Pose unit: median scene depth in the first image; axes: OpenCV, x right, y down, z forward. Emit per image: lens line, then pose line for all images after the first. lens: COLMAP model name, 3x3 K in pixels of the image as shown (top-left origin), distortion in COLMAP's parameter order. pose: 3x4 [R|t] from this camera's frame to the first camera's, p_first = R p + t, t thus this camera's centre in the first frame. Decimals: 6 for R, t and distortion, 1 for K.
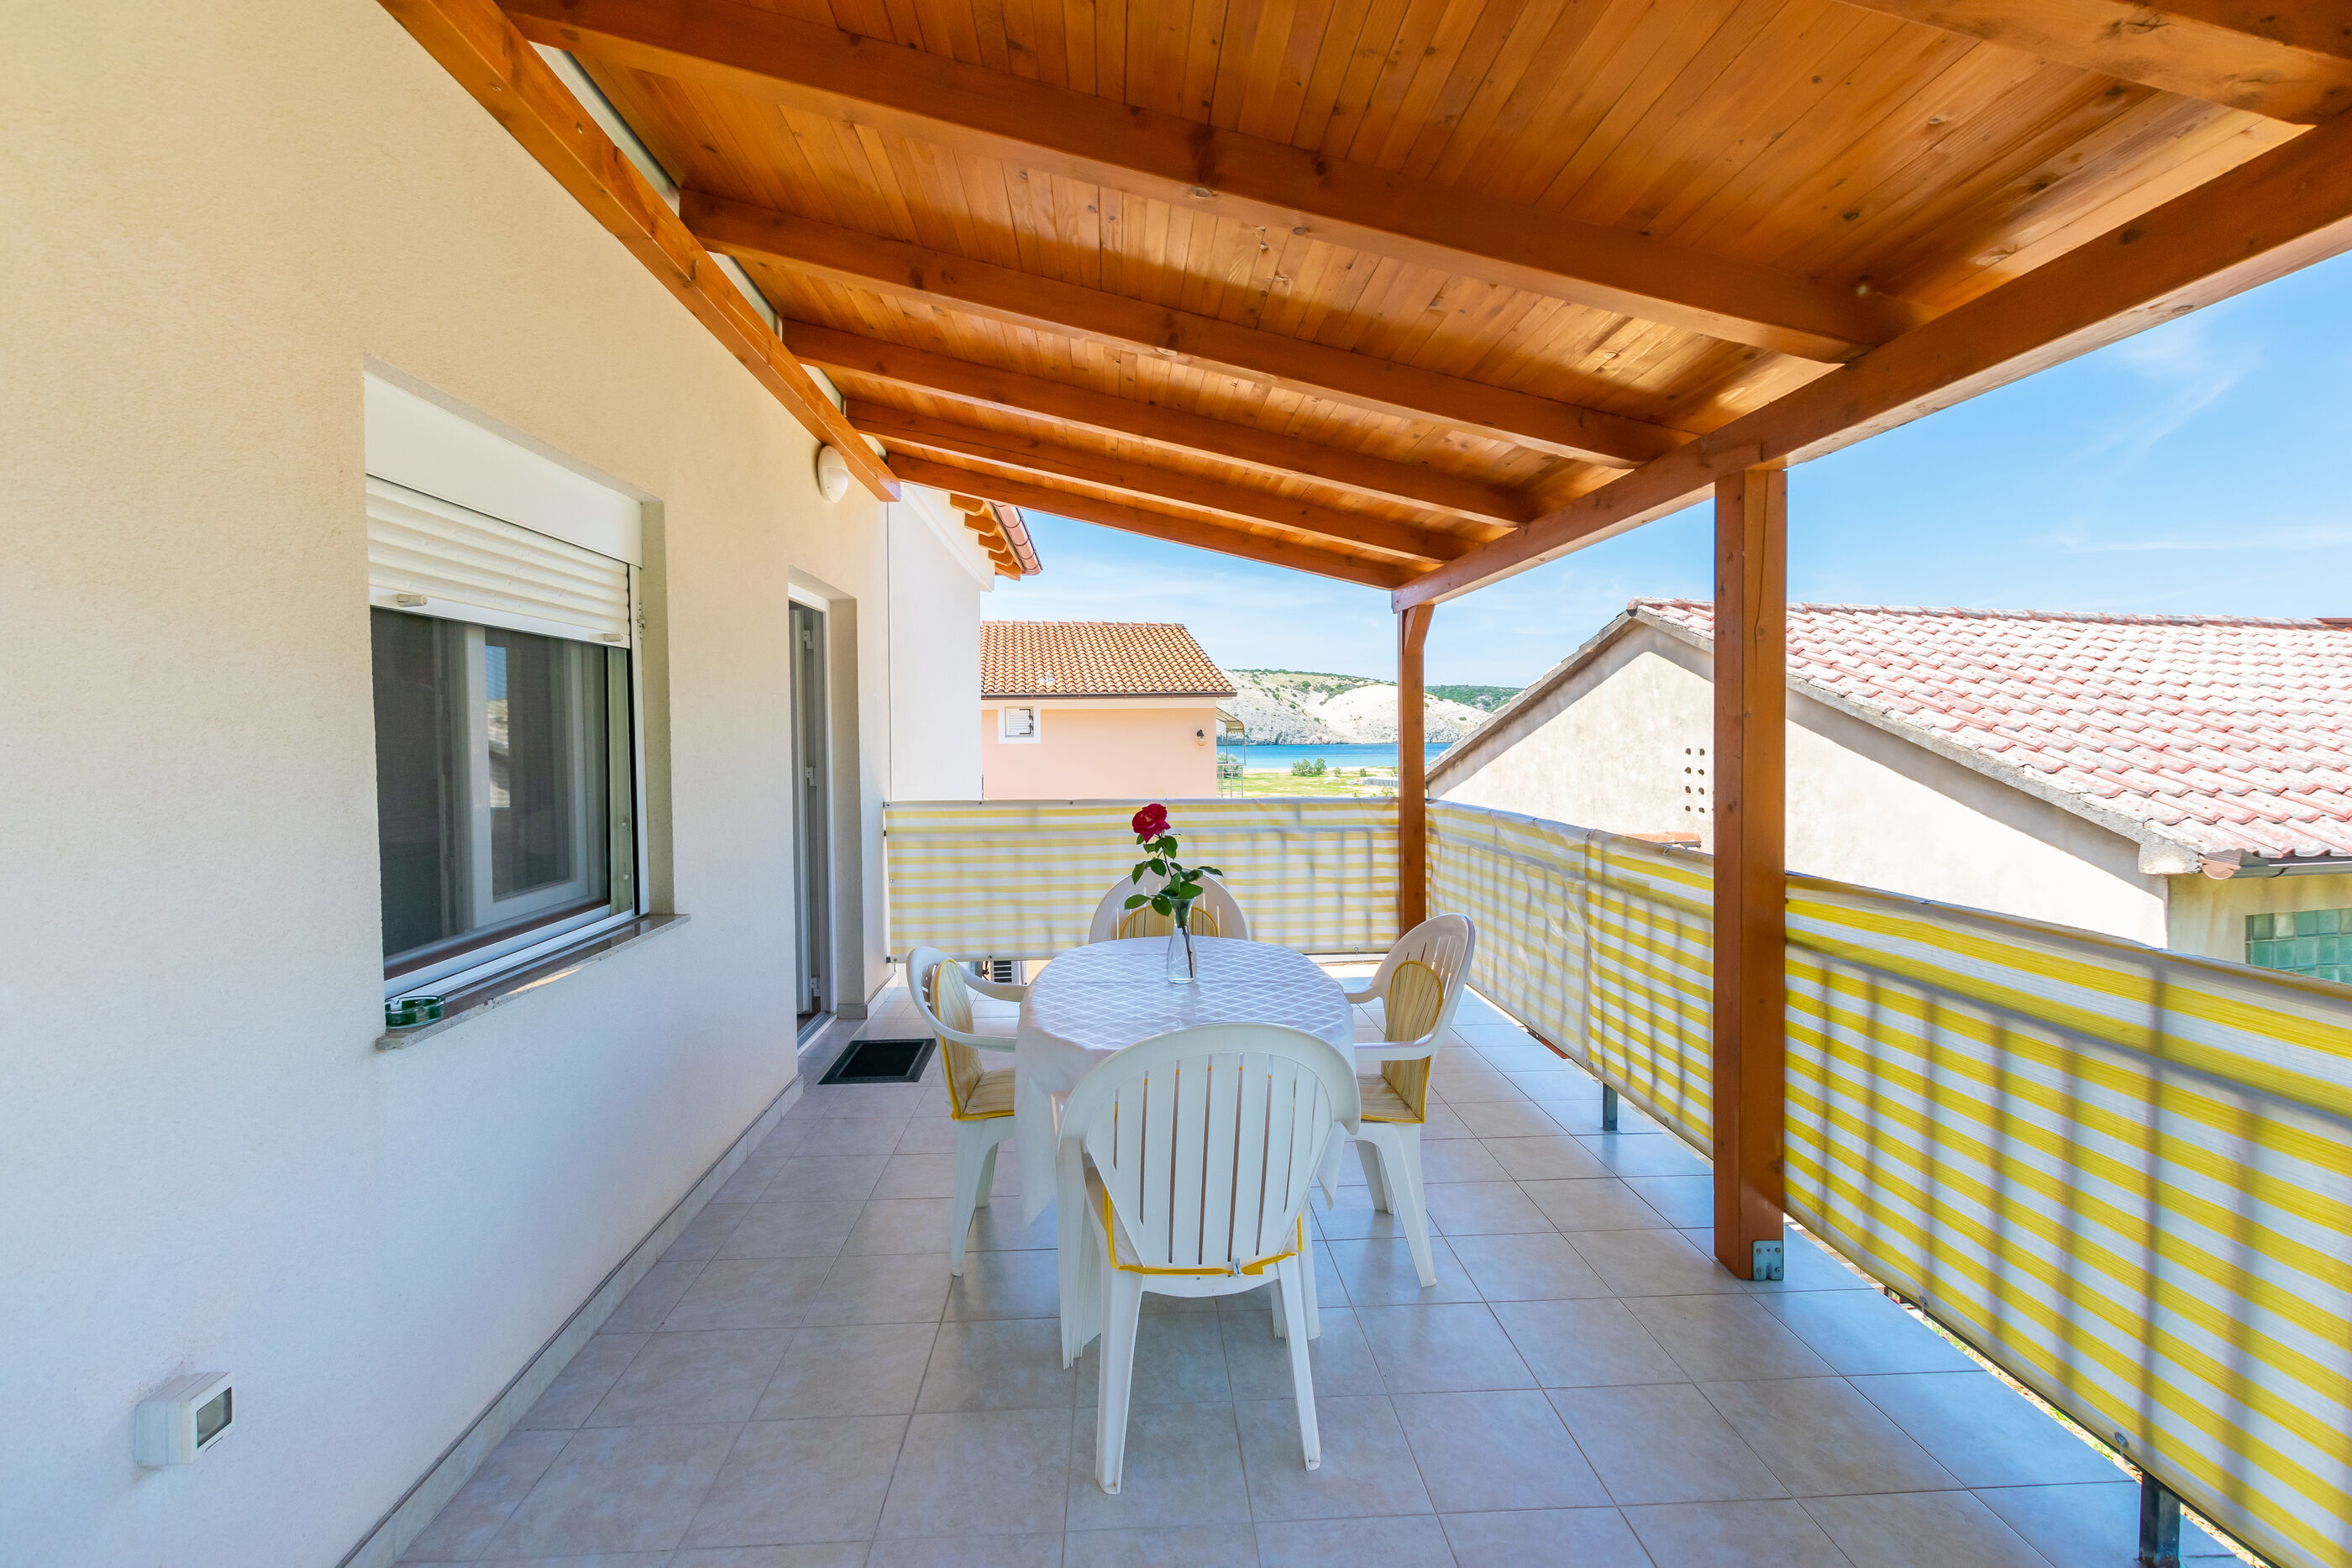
lens RADIAL K [[1039.5, 0, 1167.0], [0, 1039.5, 794.7], [0, 0, 1]] dist [0.000169, -0.001122]
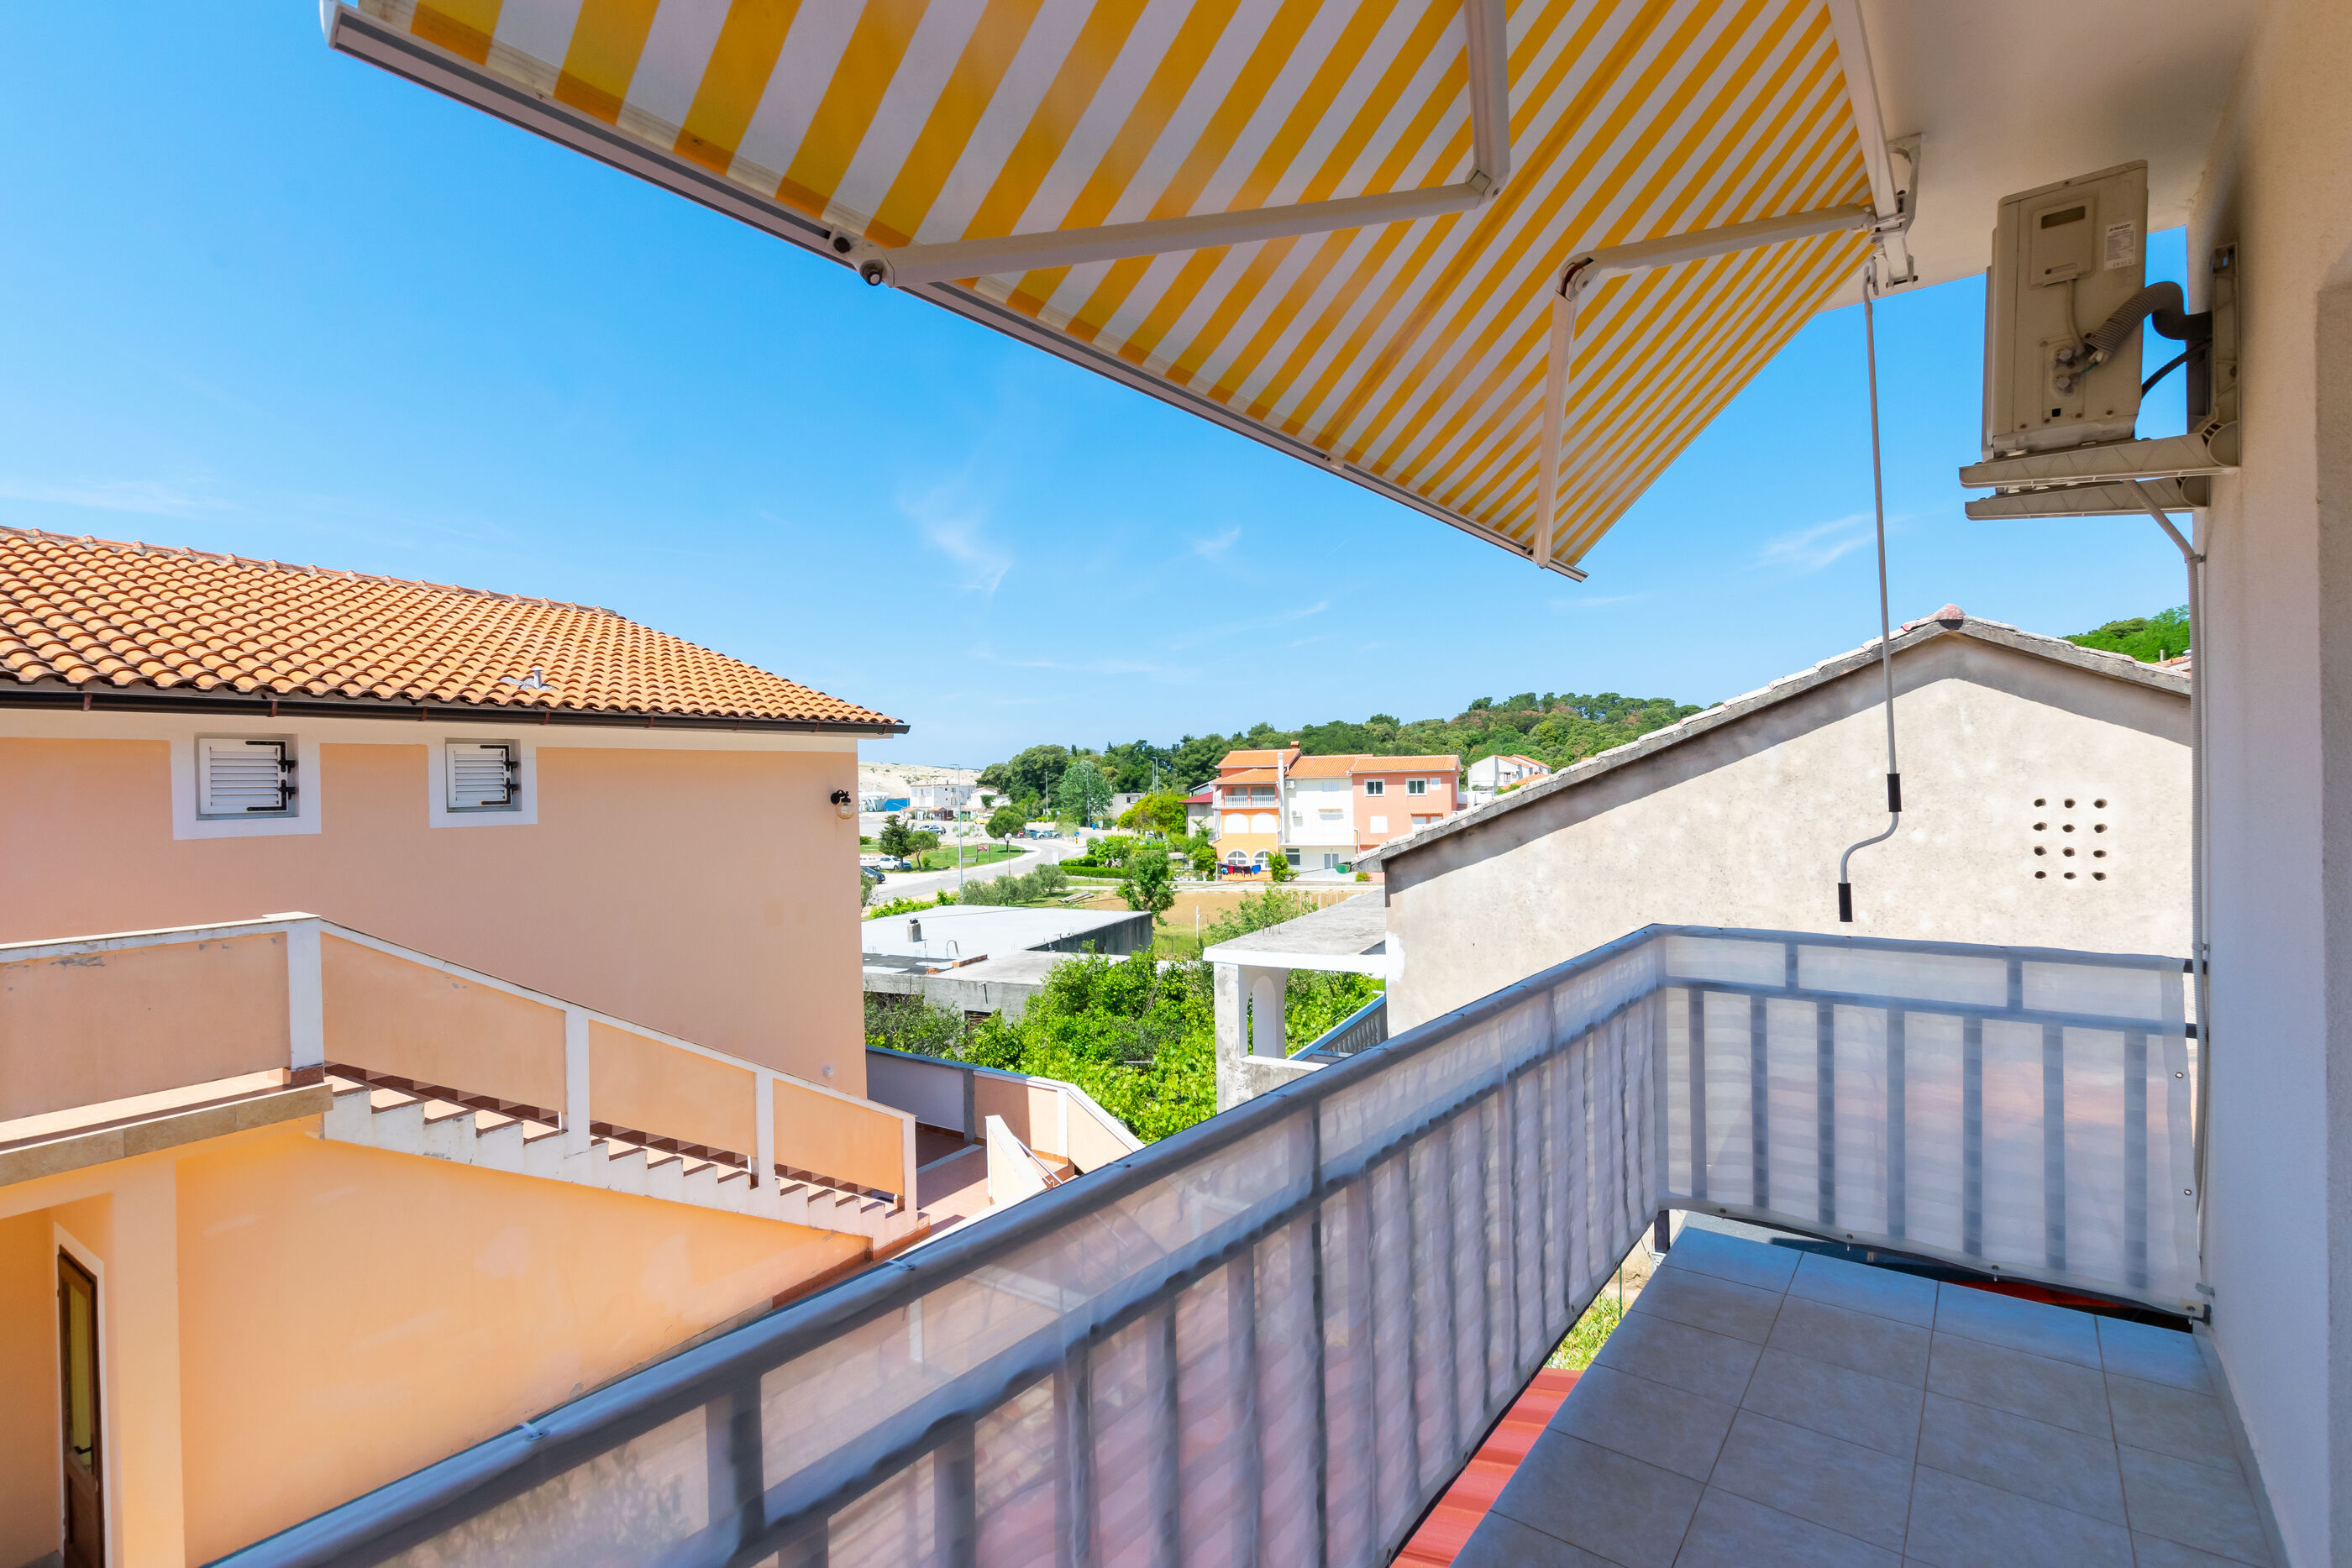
lens RADIAL K [[1039.5, 0, 1167.0], [0, 1039.5, 794.7], [0, 0, 1]] dist [0.000169, -0.001122]
pose [[0.634539, -0.006415, 0.772865, -0.505839], [0.057450, 0.997591, -0.038888, -0.052284], [-0.770753, 0.069077, 0.633378, 0.957264]]
